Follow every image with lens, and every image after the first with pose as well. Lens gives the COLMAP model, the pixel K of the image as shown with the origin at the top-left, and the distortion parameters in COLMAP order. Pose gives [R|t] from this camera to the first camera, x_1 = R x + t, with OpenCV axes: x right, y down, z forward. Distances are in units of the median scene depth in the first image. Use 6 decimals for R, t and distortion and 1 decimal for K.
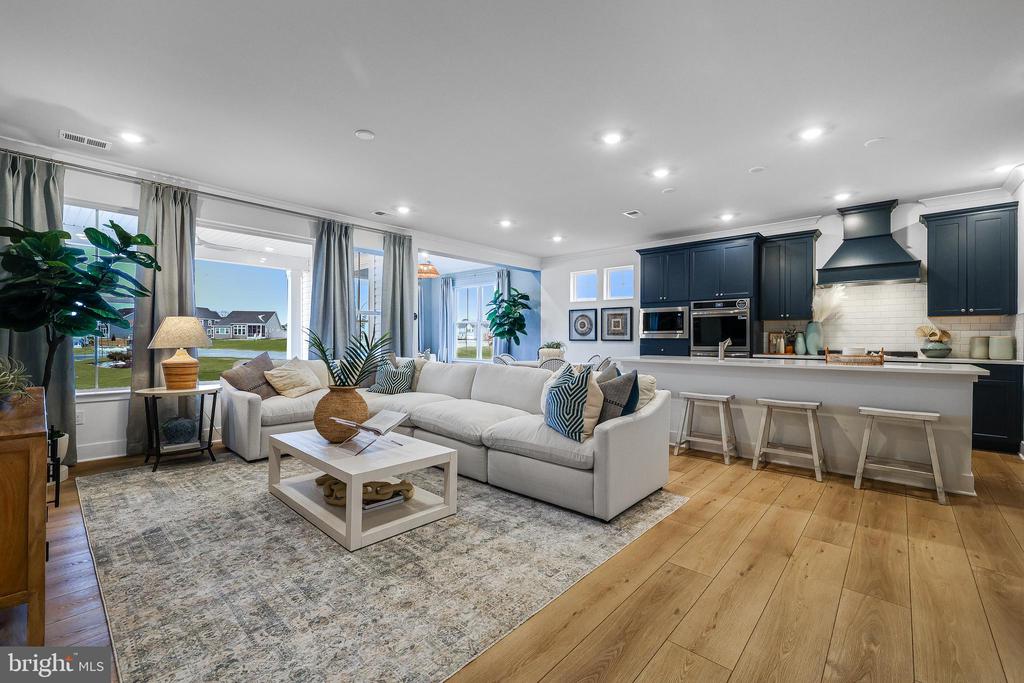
lens RADIAL K [[433.6, 0, 508.2], [0, 433.6, 337.8], [0, 0, 1]] dist [-0.002085, 0.000299]
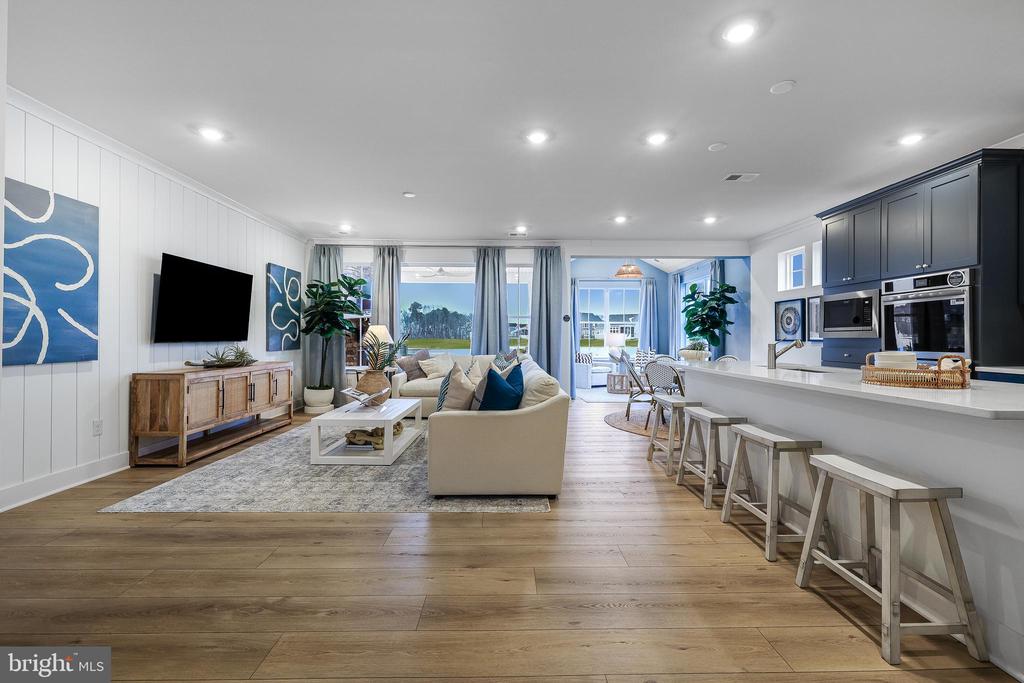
lens RADIAL K [[433.6, 0, 510.5], [0, 433.6, 338.4], [0, 0, 1]] dist [-0.002085, 0.000299]
pose [[0.681975, -0.000450, -0.731376, 0.672870], [0.001889, 0.999998, 0.001146, 0.000353], [0.731373, -0.002163, 0.681974, 0.199492]]
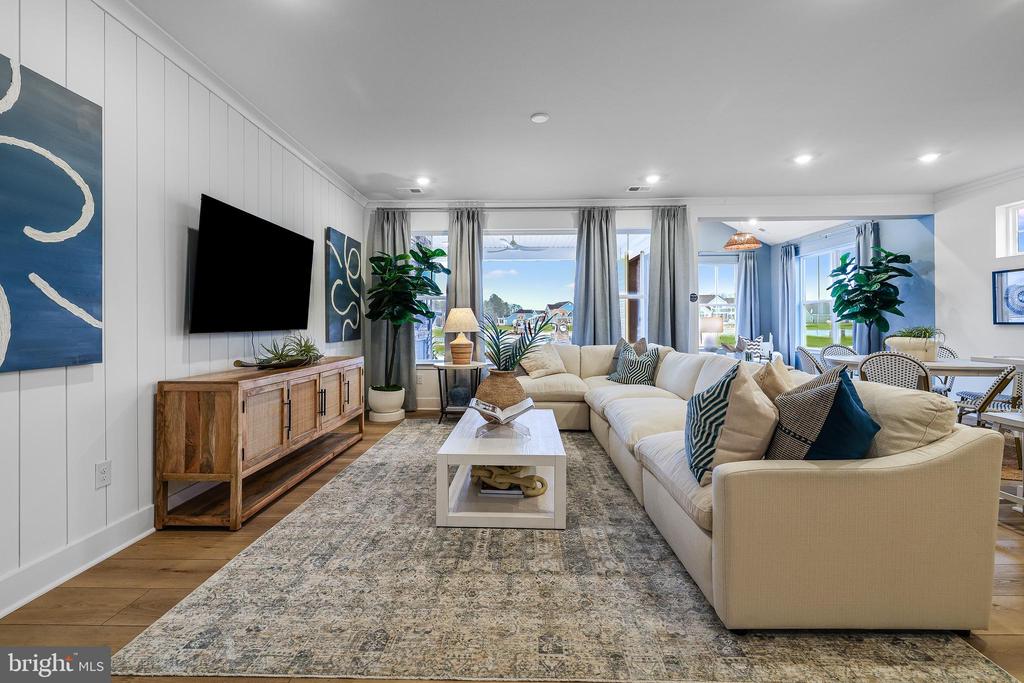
lens RADIAL K [[433.6, 0, 506.5], [0, 433.6, 324.7], [0, 0, 1]] dist [-0.002085, 0.000299]
pose [[0.654865, -0.006205, -0.755721, 0.263196], [0.009371, 0.999956, -0.000090, 0.001813], [0.755688, -0.007023, 0.654894, 0.210670]]
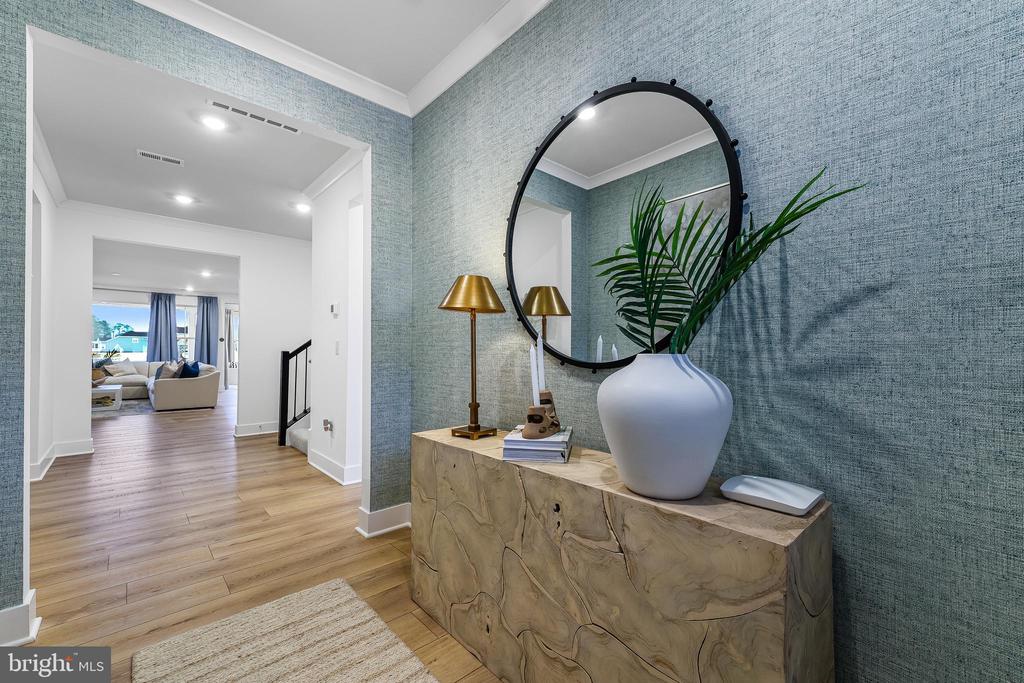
lens RADIAL K [[433.6, 0, 531.8], [0, 433.6, 351.6], [0, 0, 1]] dist [-0.002085, 0.000299]
pose [[0.996988, 0.005227, -0.077380, 1.718718], [-0.005539, 0.999977, -0.003813, 0.001175], [0.077359, 0.004230, 0.996994, -1.023629]]
